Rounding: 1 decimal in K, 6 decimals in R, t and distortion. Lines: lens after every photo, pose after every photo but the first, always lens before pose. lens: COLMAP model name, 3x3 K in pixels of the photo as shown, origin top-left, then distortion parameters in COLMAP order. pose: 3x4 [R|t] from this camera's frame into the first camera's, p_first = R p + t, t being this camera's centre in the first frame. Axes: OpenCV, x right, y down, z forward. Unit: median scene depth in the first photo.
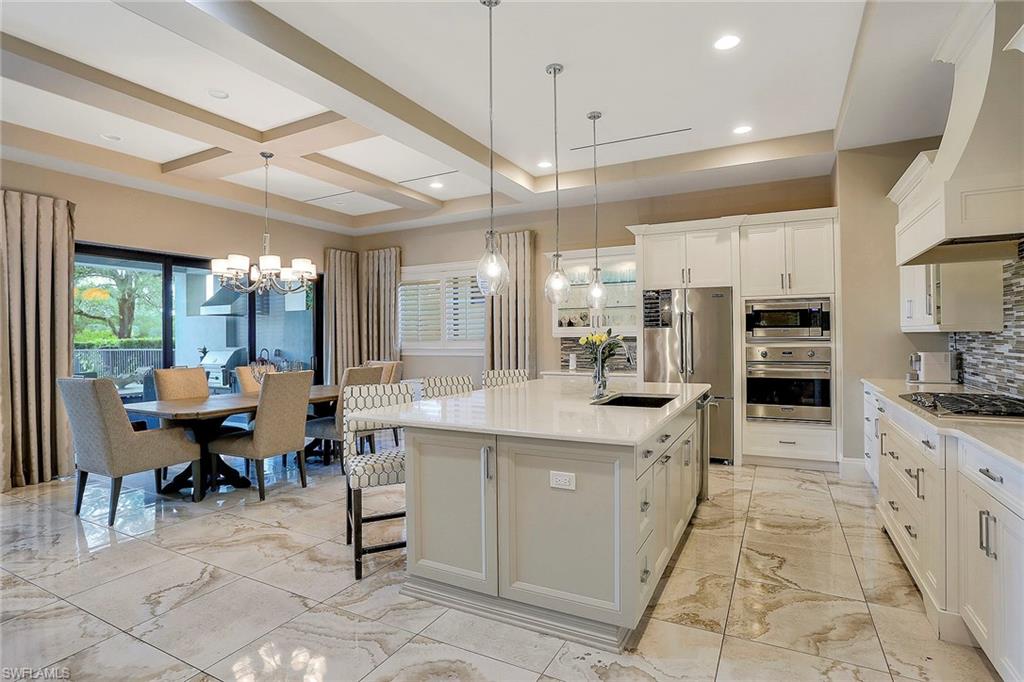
lens RADIAL K [[524.0, 0, 510.5], [0, 524.0, 332.9], [0, 0, 1]] dist [-0.025059, 0.002135]
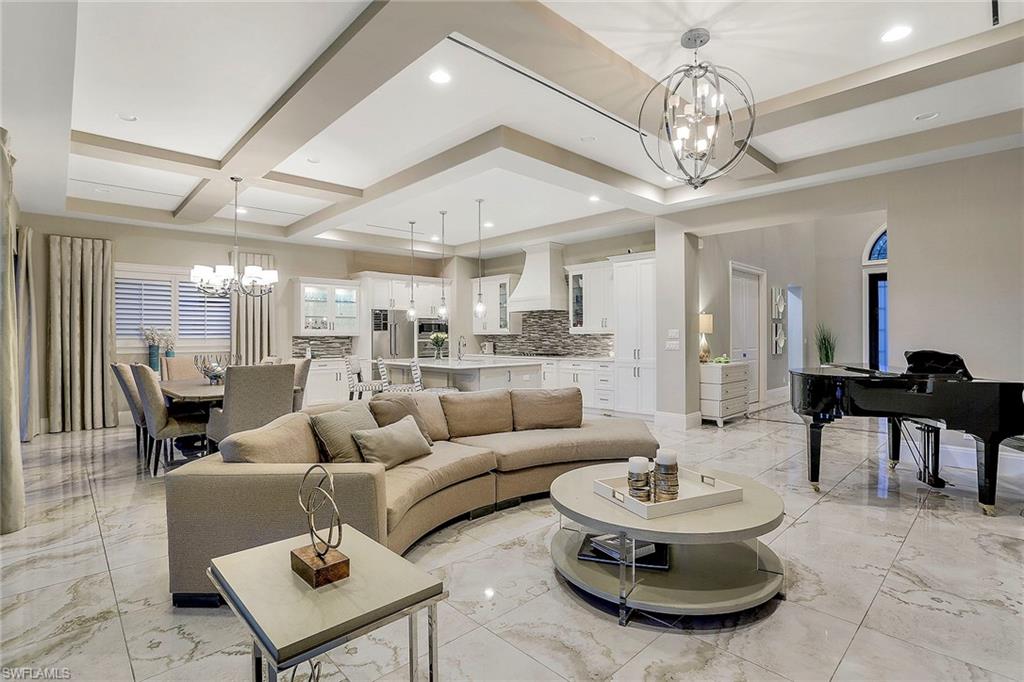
lens RADIAL K [[497.6, 0, 506.9], [0, 497.6, 336.6], [0, 0, 1]] dist [-0.022614, 0.000230]
pose [[0.323299, 0.005706, 0.946280, -1.268672], [-0.005399, 0.999977, -0.004185, 0.014962], [-0.946282, -0.003756, 0.323322, 0.057507]]
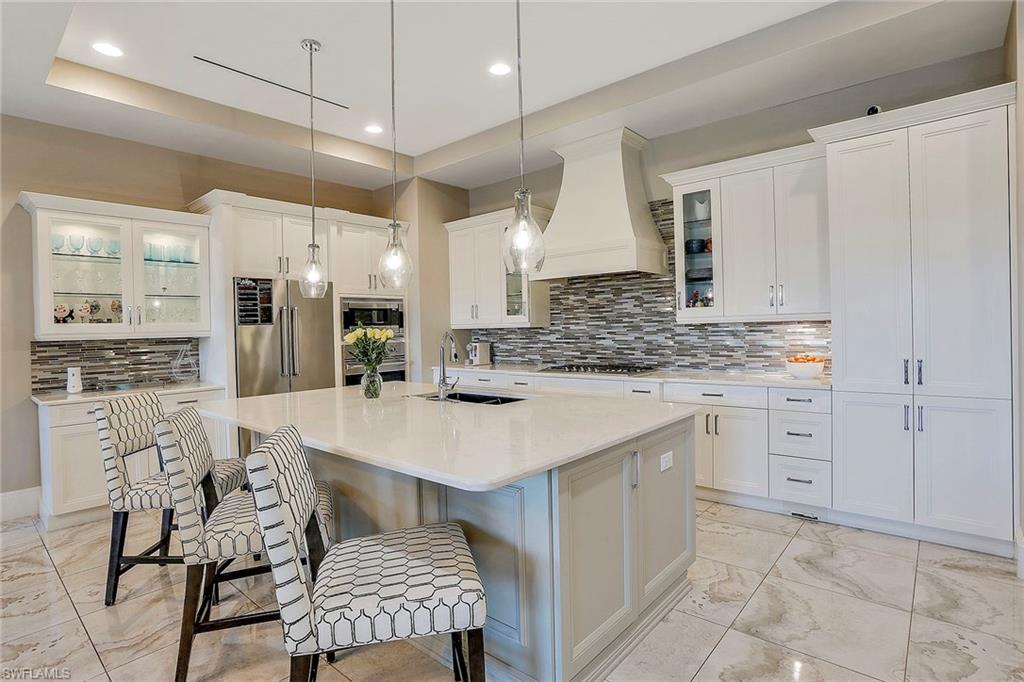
lens RADIAL K [[524.0, 0, 510.5], [0, 524.0, 332.9], [0, 0, 1]] dist [-0.025059, 0.002135]
pose [[0.228631, -0.006013, 0.973494, -0.443606], [0.014007, 0.999898, 0.002886, 0.005939], [-0.973412, 0.012976, 0.228692, 0.471740]]
